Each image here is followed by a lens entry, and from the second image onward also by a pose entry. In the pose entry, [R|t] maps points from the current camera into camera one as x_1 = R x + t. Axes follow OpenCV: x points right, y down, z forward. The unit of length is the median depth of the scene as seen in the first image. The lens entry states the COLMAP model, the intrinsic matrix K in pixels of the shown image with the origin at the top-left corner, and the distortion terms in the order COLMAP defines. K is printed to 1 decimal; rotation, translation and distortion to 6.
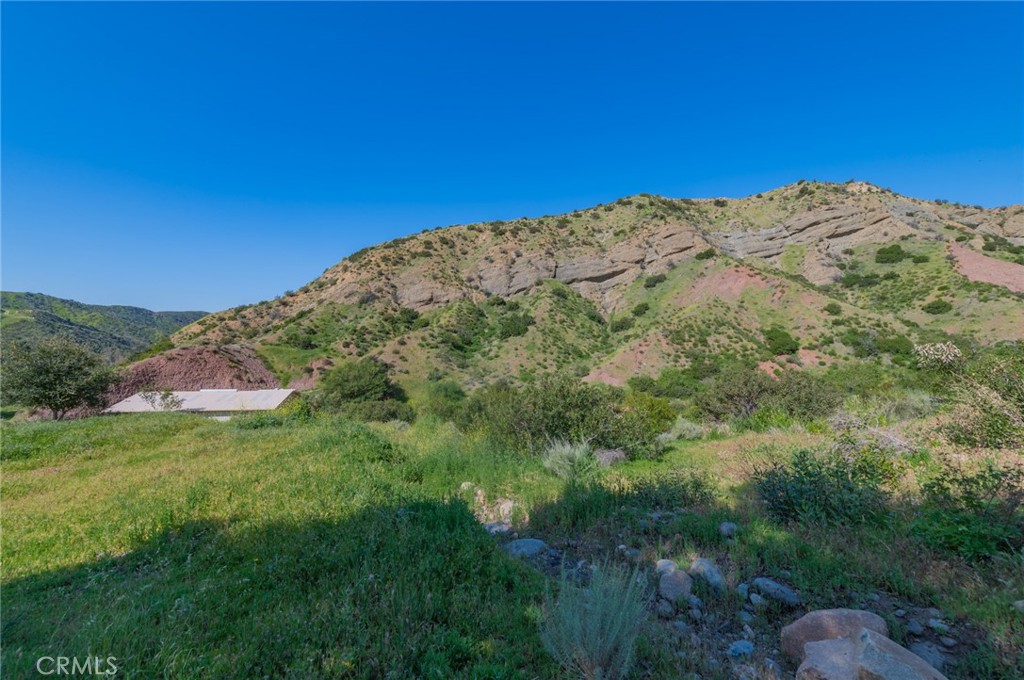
lens RADIAL K [[399.0, 0, 513.1], [0, 399.0, 341.6], [0, 0, 1]] dist [0.019991, -0.005493]
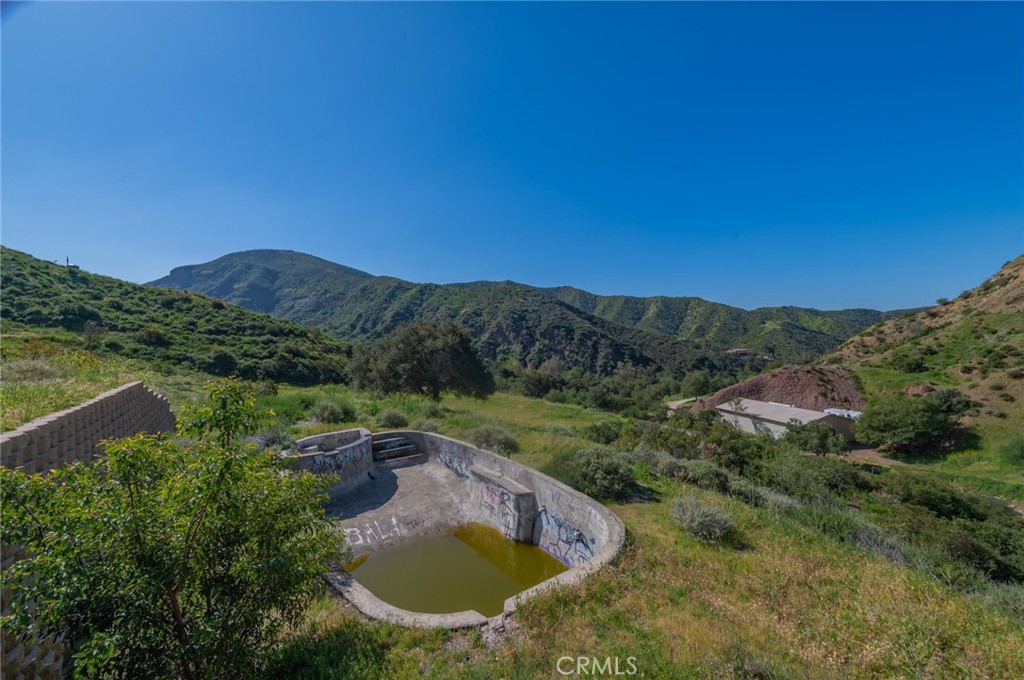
lens RADIAL K [[399.0, 0, 512.0], [0, 399.0, 342.1], [0, 0, 1]] dist [0.019991, -0.005493]
pose [[0.077415, -0.005871, -0.996982, 0.256290], [0.015786, 0.999865, -0.004662, -0.044639], [0.996874, -0.015378, 0.077497, -0.001196]]
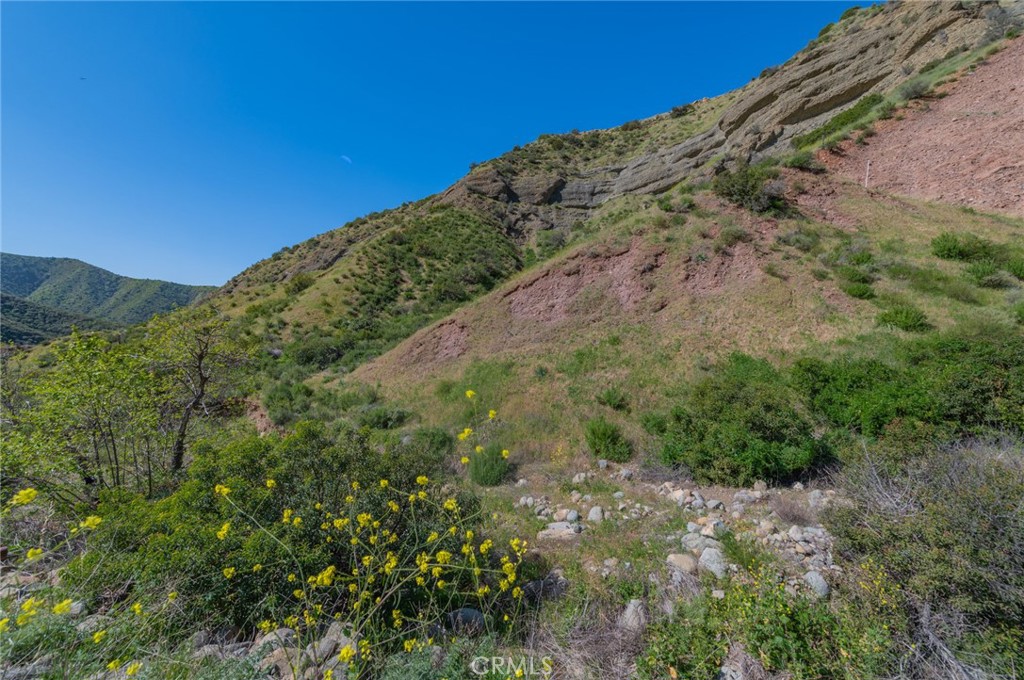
lens RADIAL K [[399.0, 0, 511.6], [0, 399.0, 338.9], [0, 0, 1]] dist [0.019991, -0.005493]
pose [[0.815453, -0.001595, -0.578822, 0.956079], [0.004542, 0.999983, 0.003644, -0.006886], [0.578806, -0.005601, 0.815446, 0.513237]]
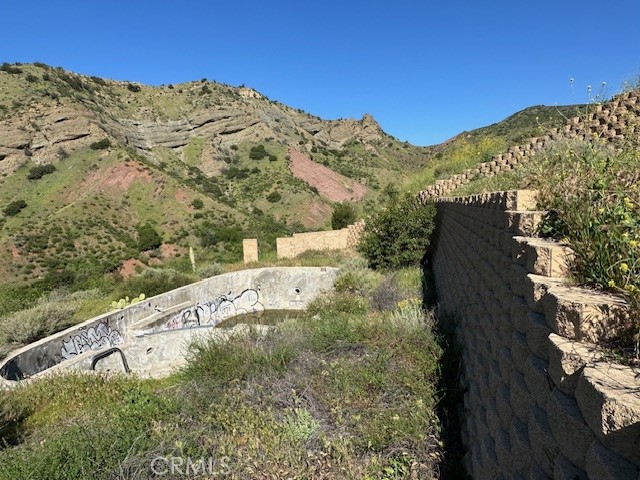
lens RADIAL K [[408.9, 0, 319.0], [0, 408.9, 241.9], [0, 0, 1]] dist [-0.007098, 0.003670]
pose [[0.711934, -0.105442, 0.694285, 0.143784], [0.059985, 0.994181, 0.089478, -0.039453], [-0.699680, -0.022055, 0.714116, -0.080154]]
